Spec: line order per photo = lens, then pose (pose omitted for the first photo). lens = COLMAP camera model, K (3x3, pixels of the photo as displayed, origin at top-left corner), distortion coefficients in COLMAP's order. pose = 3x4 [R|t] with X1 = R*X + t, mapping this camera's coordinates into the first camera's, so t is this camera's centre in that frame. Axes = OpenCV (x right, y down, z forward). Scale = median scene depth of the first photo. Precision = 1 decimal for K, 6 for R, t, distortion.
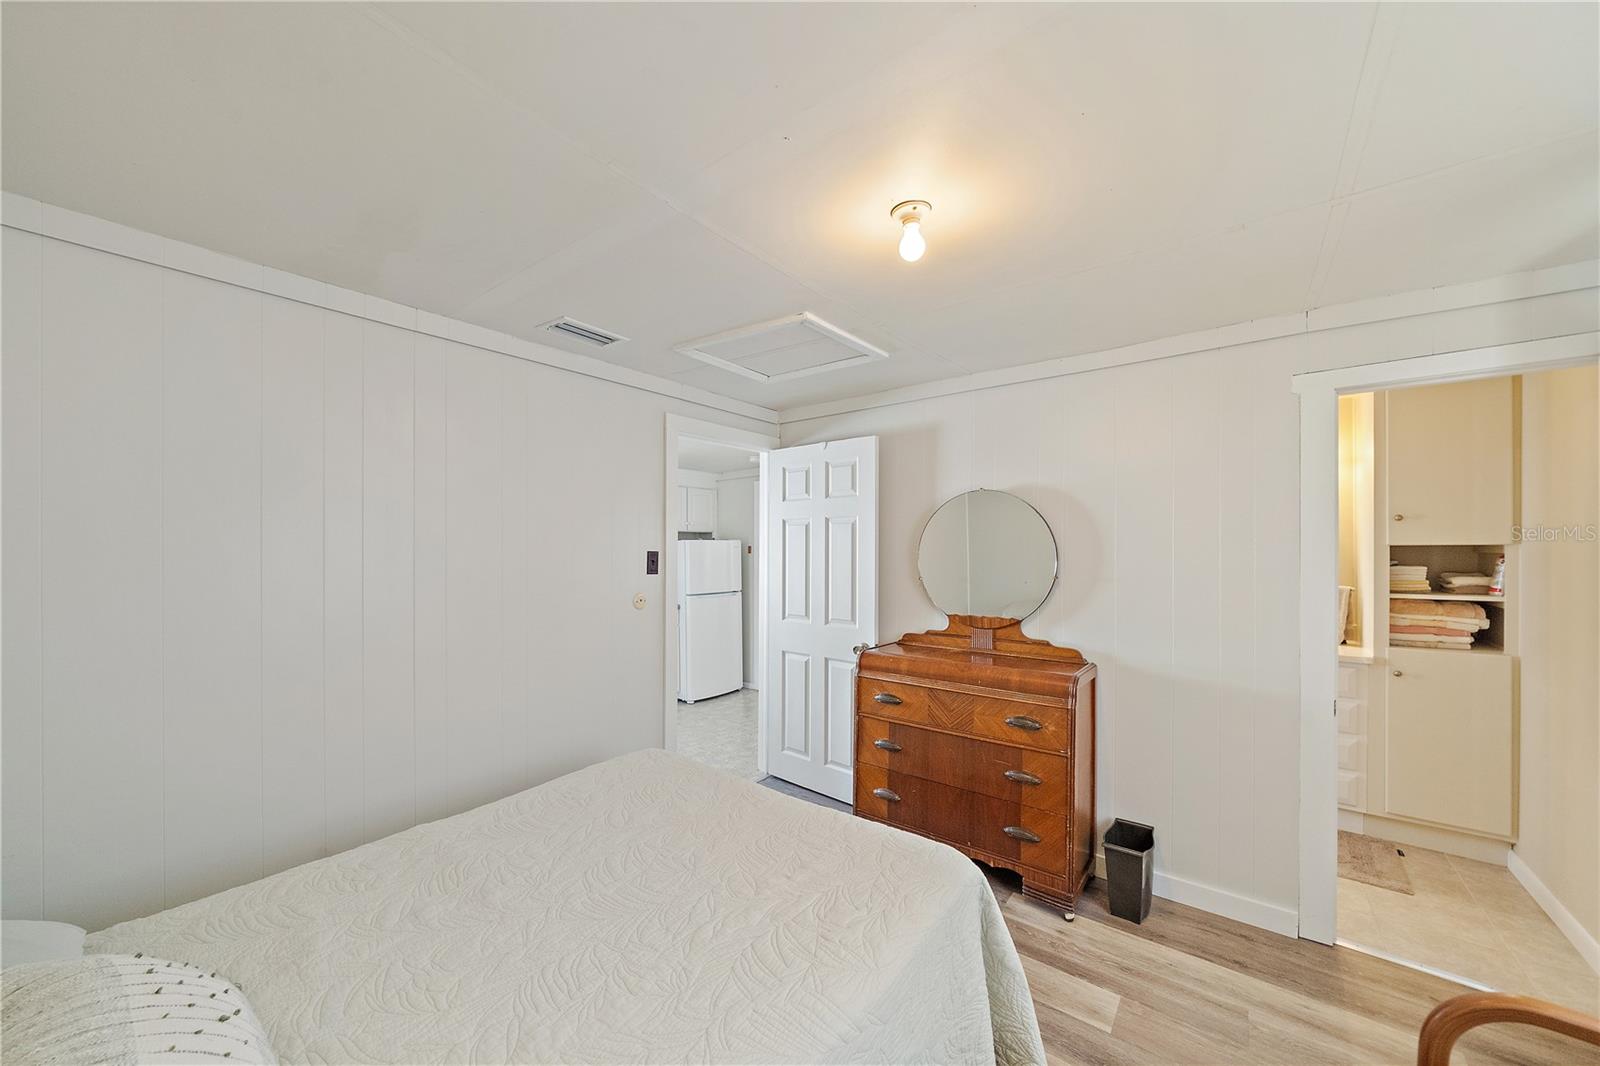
lens RADIAL K [[566.0, 0, 801.9], [0, 566.0, 554.3], [0, 0, 1]] dist [-0.007465, 0.000280]
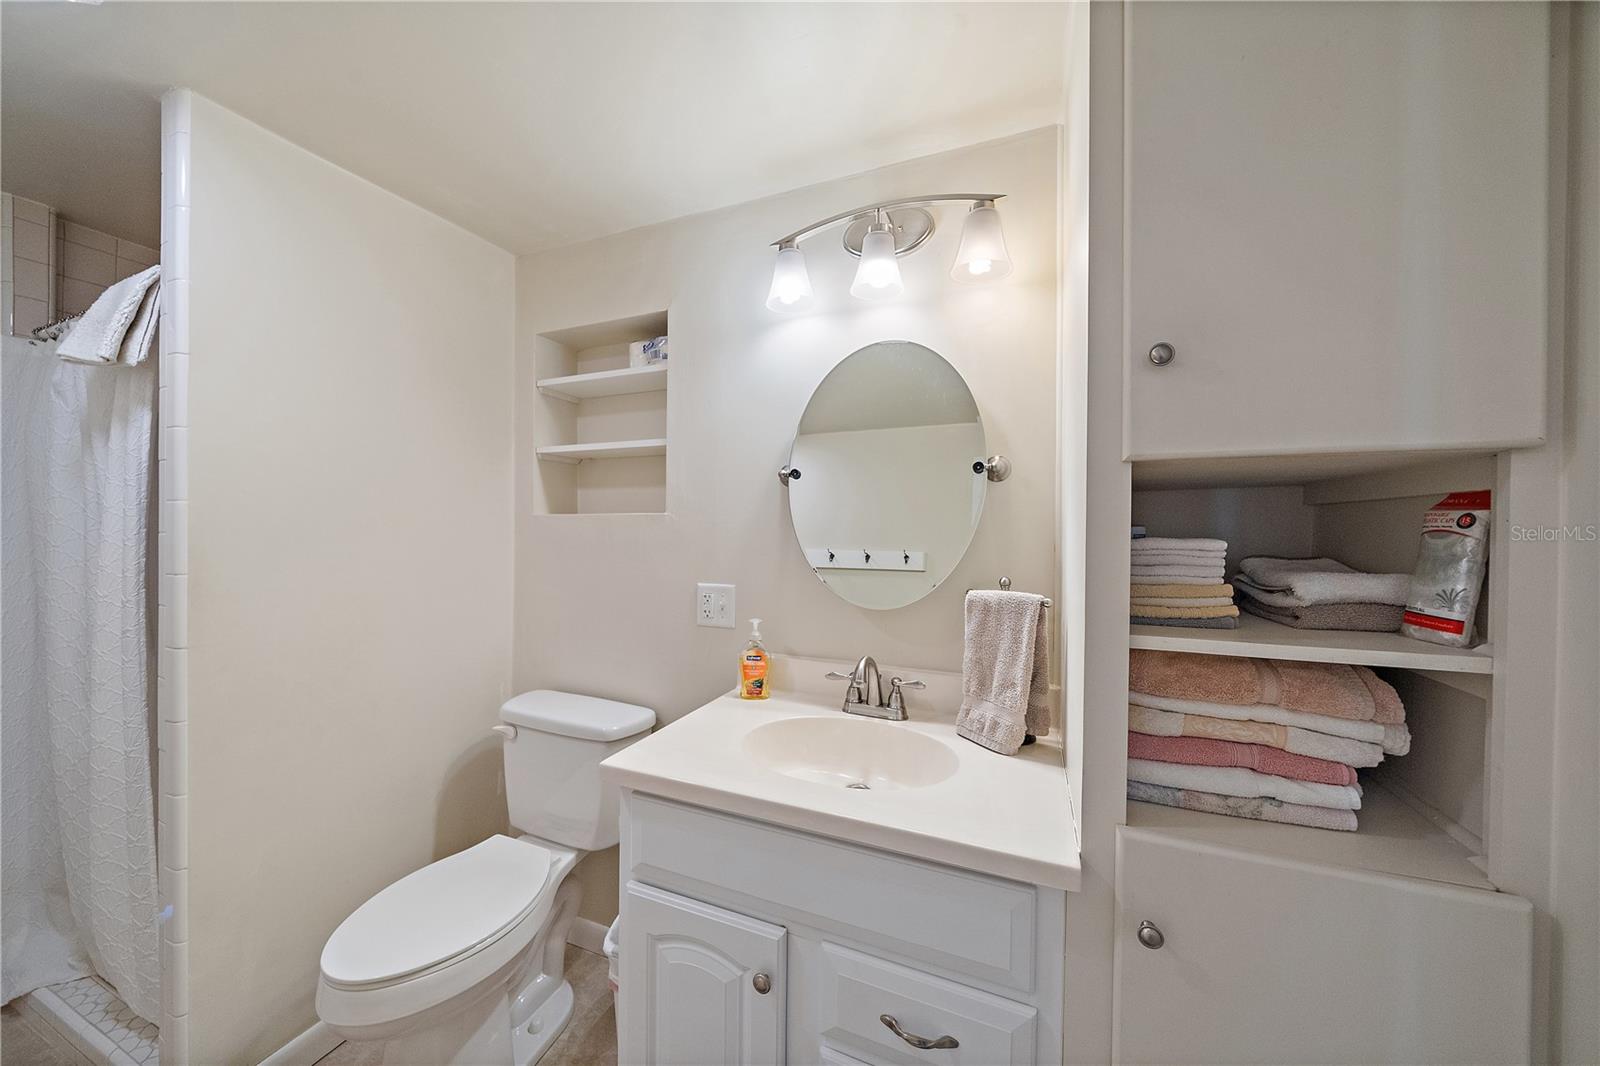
lens RADIAL K [[566.0, 0, 796.2], [0, 566.0, 537.1], [0, 0, 1]] dist [-0.007465, 0.000280]
pose [[0.958490, 0.011777, 0.284881, 0.809629], [-0.012066, 0.999927, -0.000740, 0.023939], [-0.284869, -0.002728, 0.958563, 0.781112]]
